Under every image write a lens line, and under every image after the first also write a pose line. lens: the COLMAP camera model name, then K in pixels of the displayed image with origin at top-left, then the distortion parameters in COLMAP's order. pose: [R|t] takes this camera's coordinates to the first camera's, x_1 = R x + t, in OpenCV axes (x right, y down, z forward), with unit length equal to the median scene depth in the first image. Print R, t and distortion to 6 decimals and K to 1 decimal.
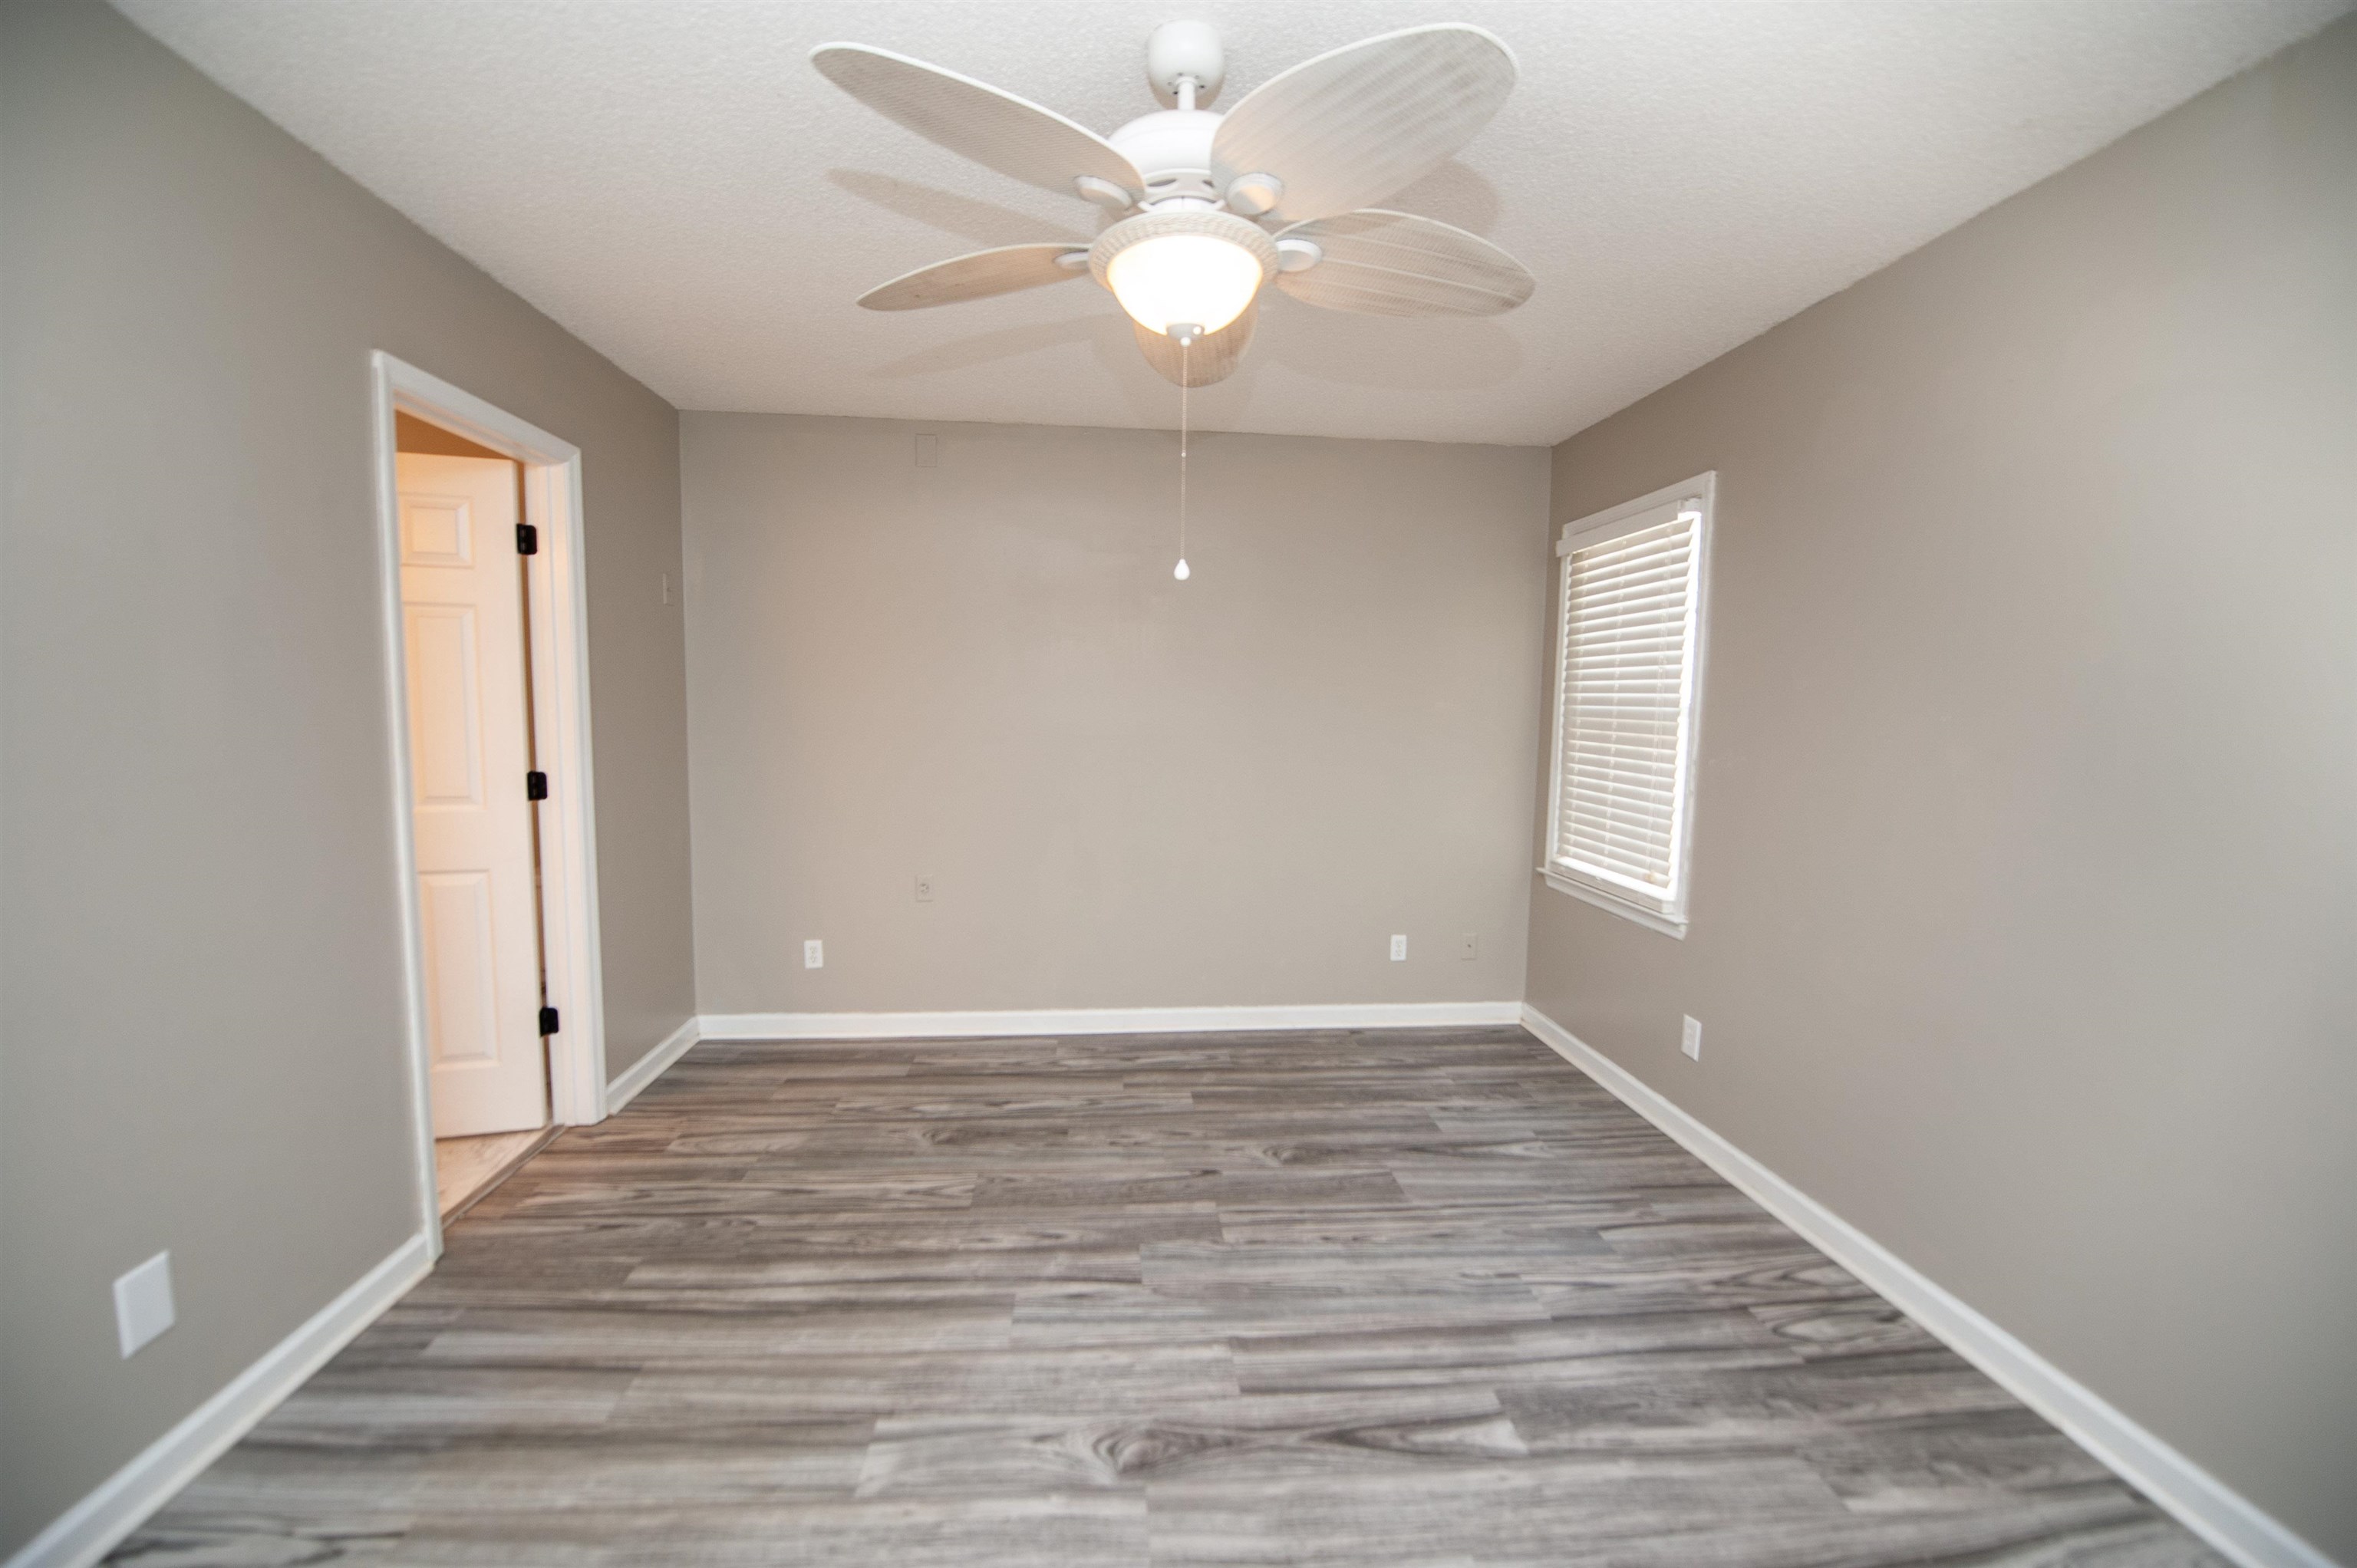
lens RADIAL K [[935.9, 0, 1164.4], [0, 935.9, 791.1], [0, 0, 1]] dist [-0.013940, -0.004250]
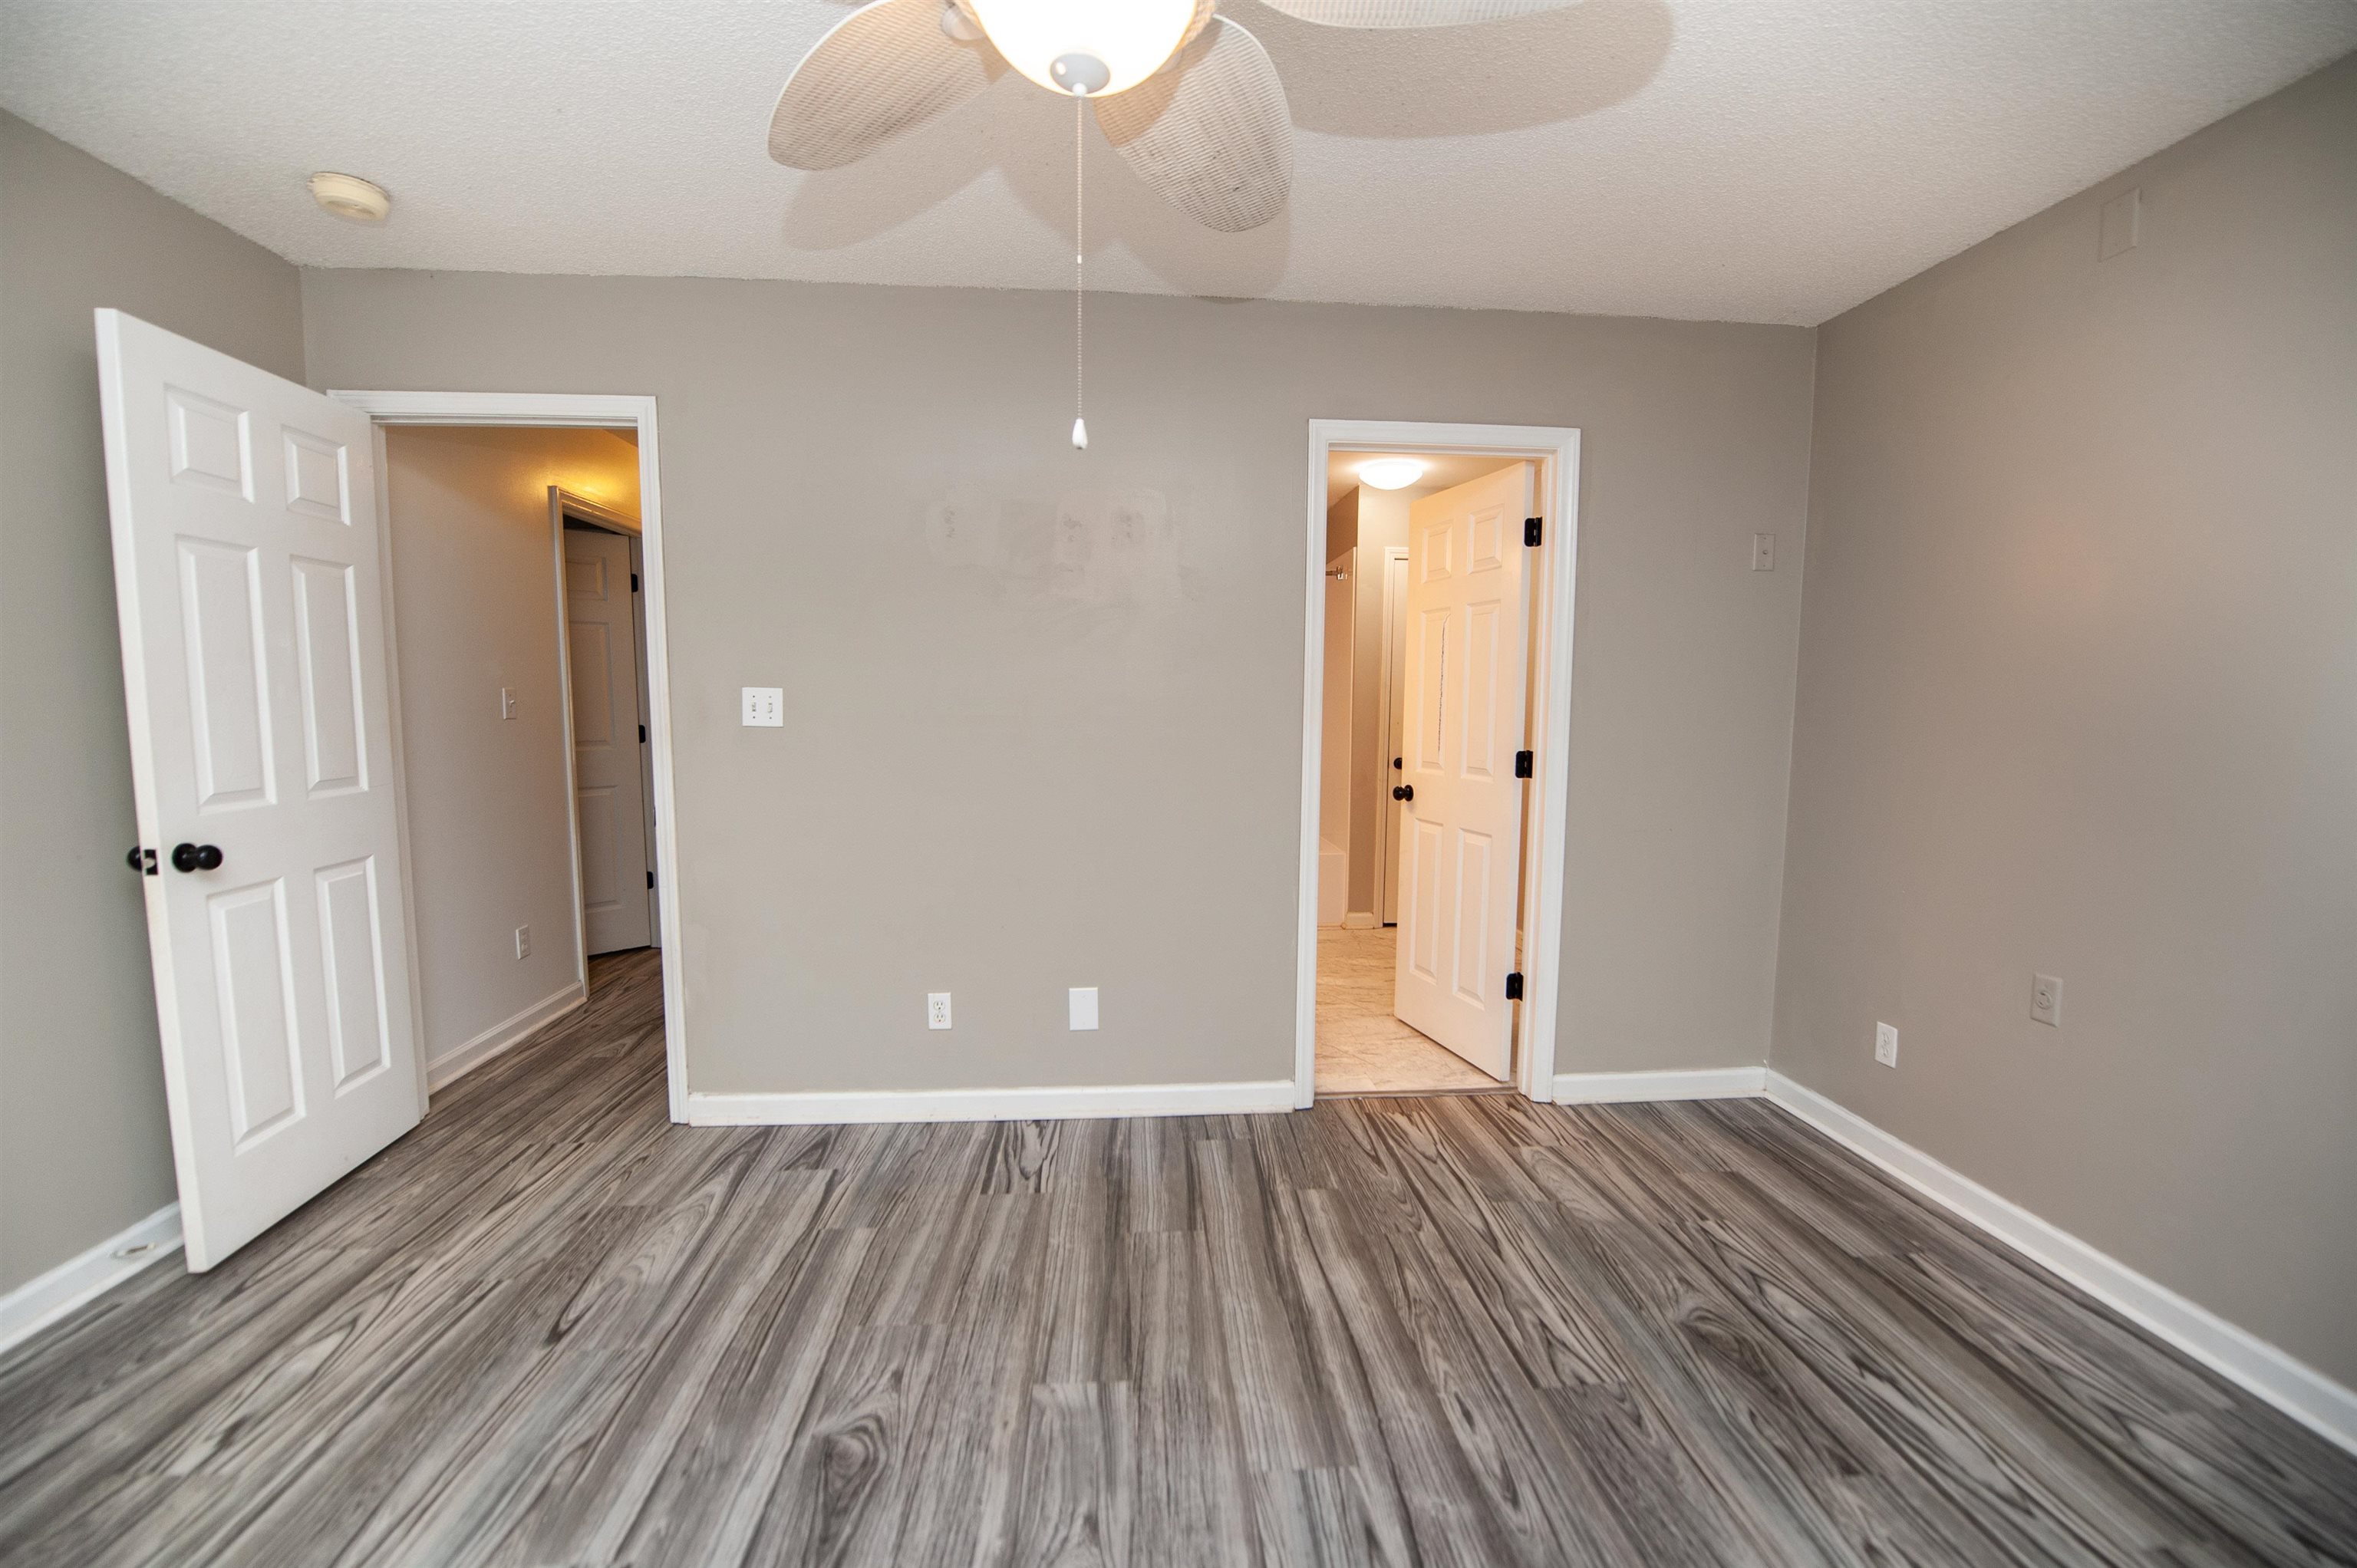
lens RADIAL K [[947.3, 0, 1194.5], [0, 947.3, 790.2], [0, 0, 1]] dist [-0.013815, -0.004612]
pose [[0.017367, 0.080583, -0.996597, 0.504867], [-0.099266, 0.991961, 0.078478, -0.030215], [0.994909, 0.097565, 0.025227, 0.763375]]
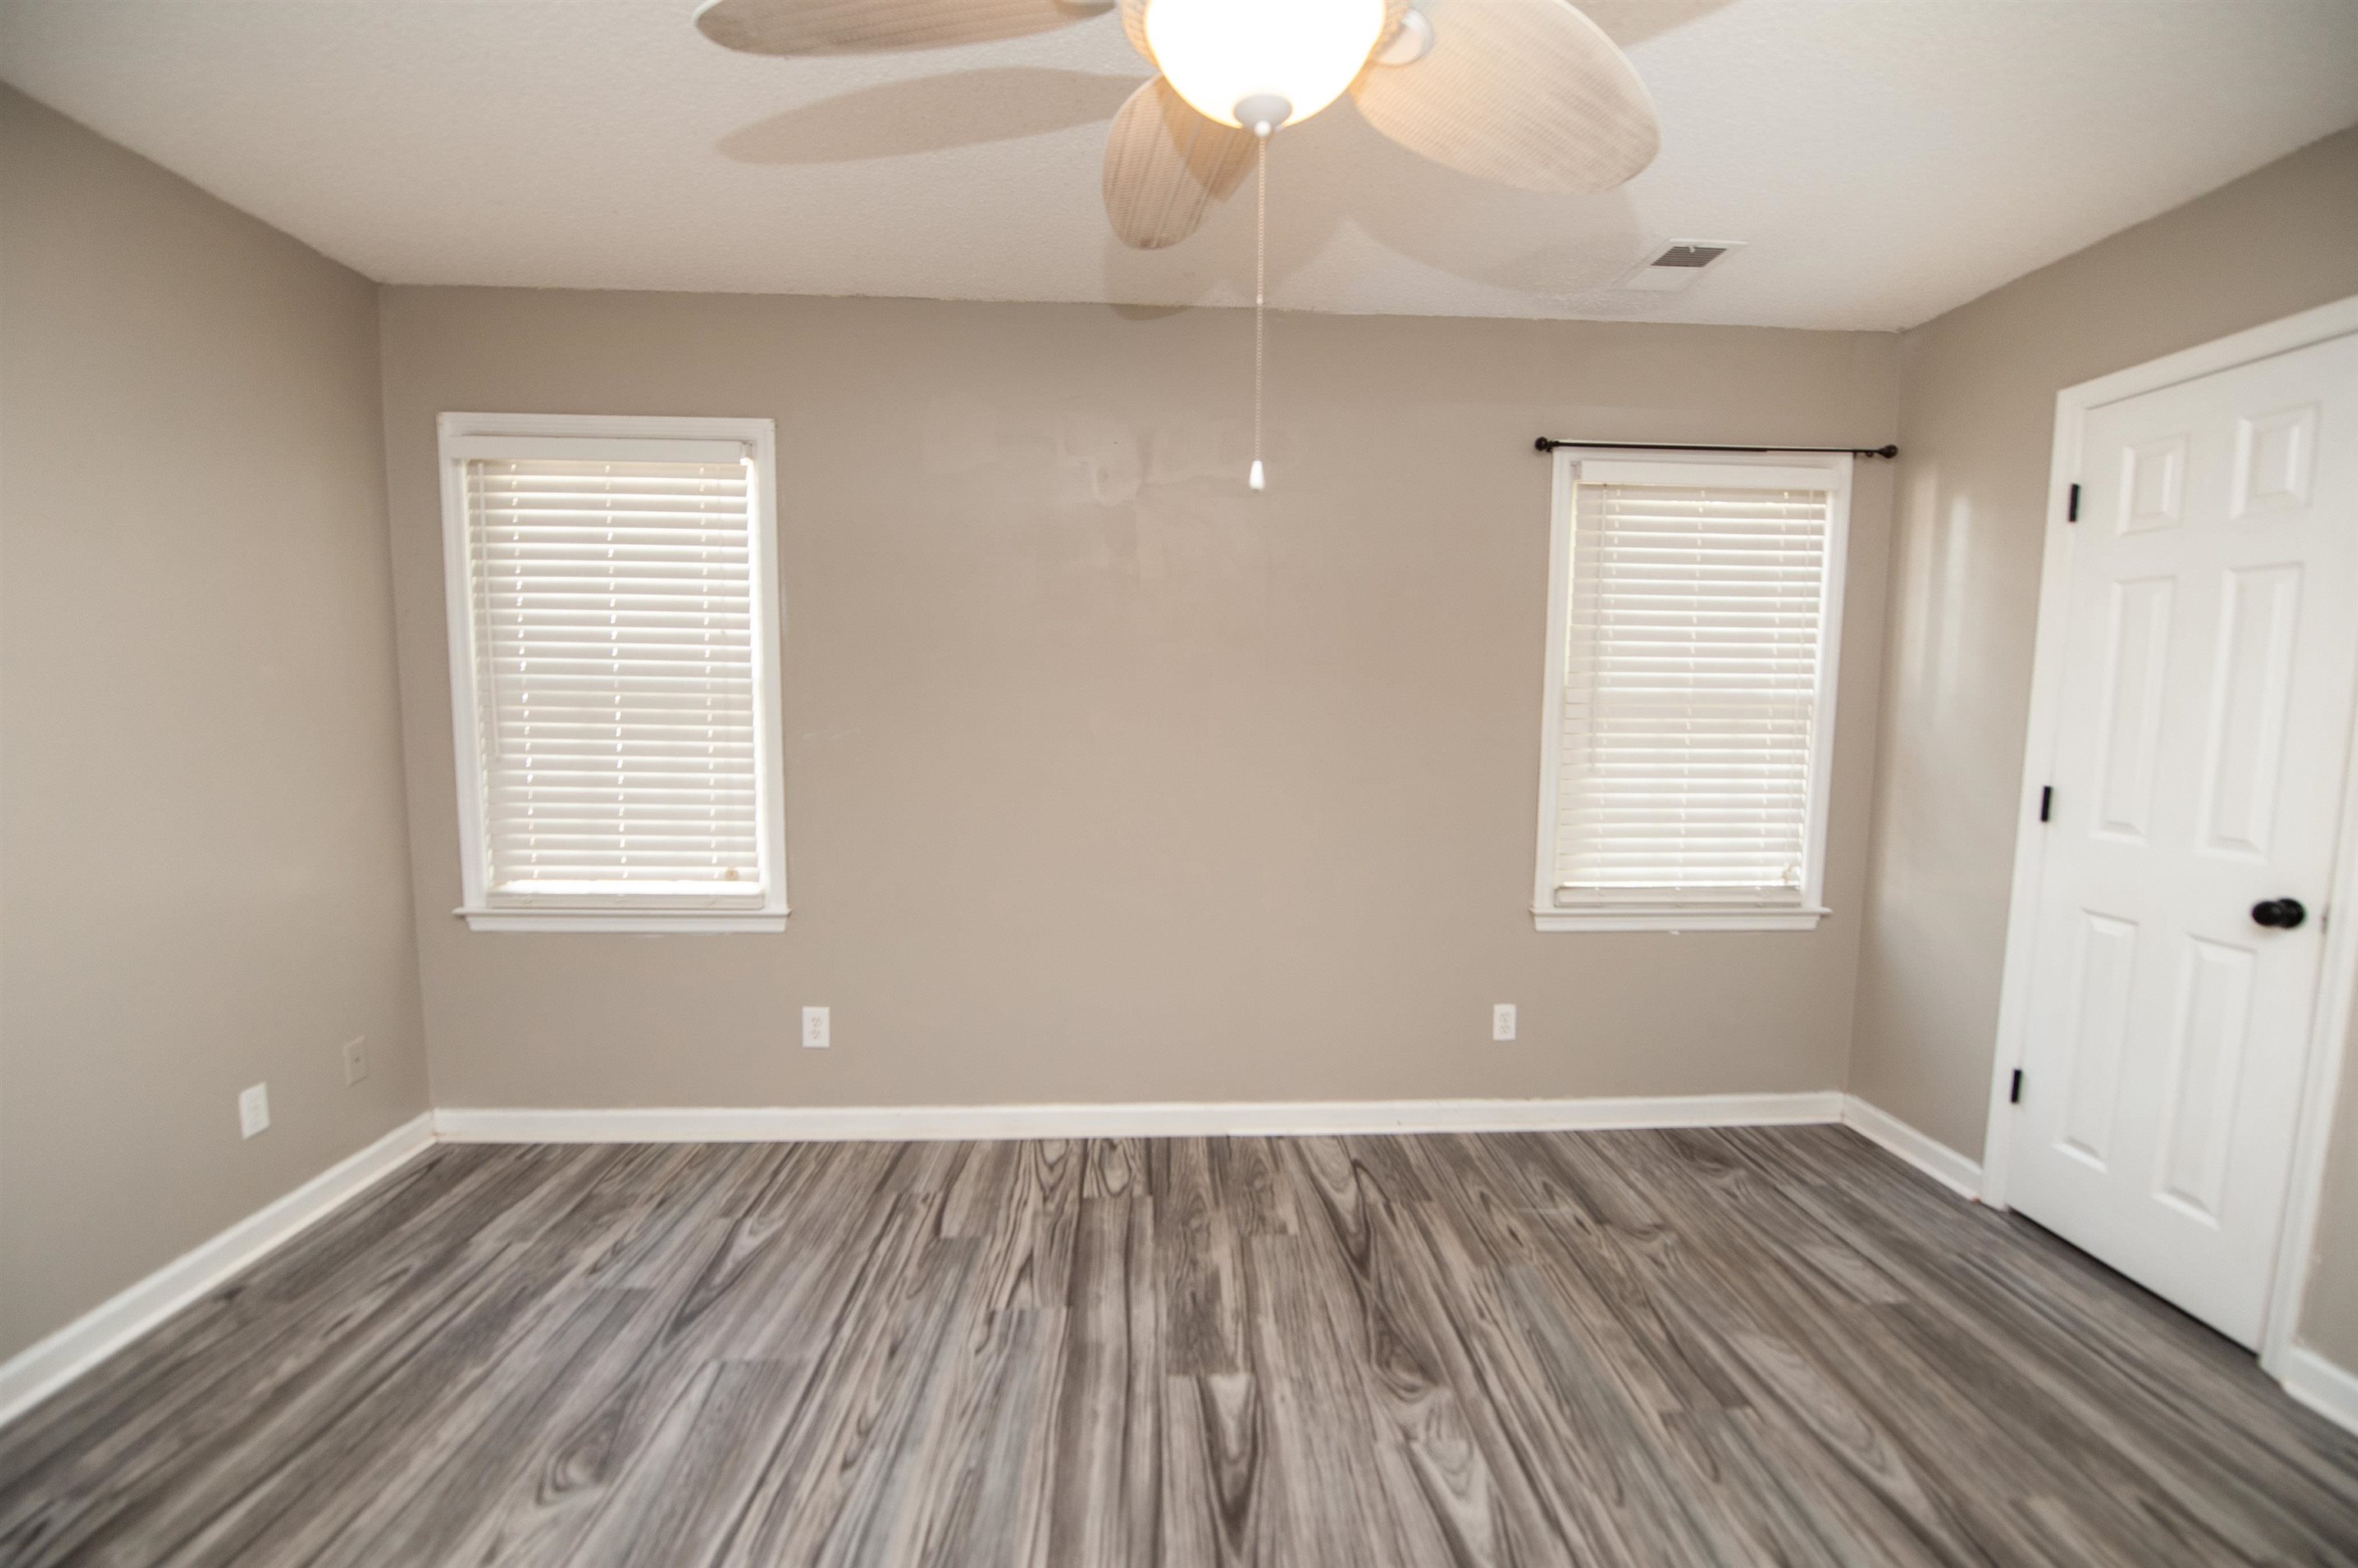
lens RADIAL K [[981.0, 0, 1181.1], [0, 981.0, 791.1], [0, 0, 1]] dist [-0.012257, -0.004731]
pose [[0.028702, -0.110058, 0.993511, -0.493075], [0.080968, 0.990910, 0.107431, -0.064731], [-0.996303, 0.077360, 0.037352, 0.731704]]
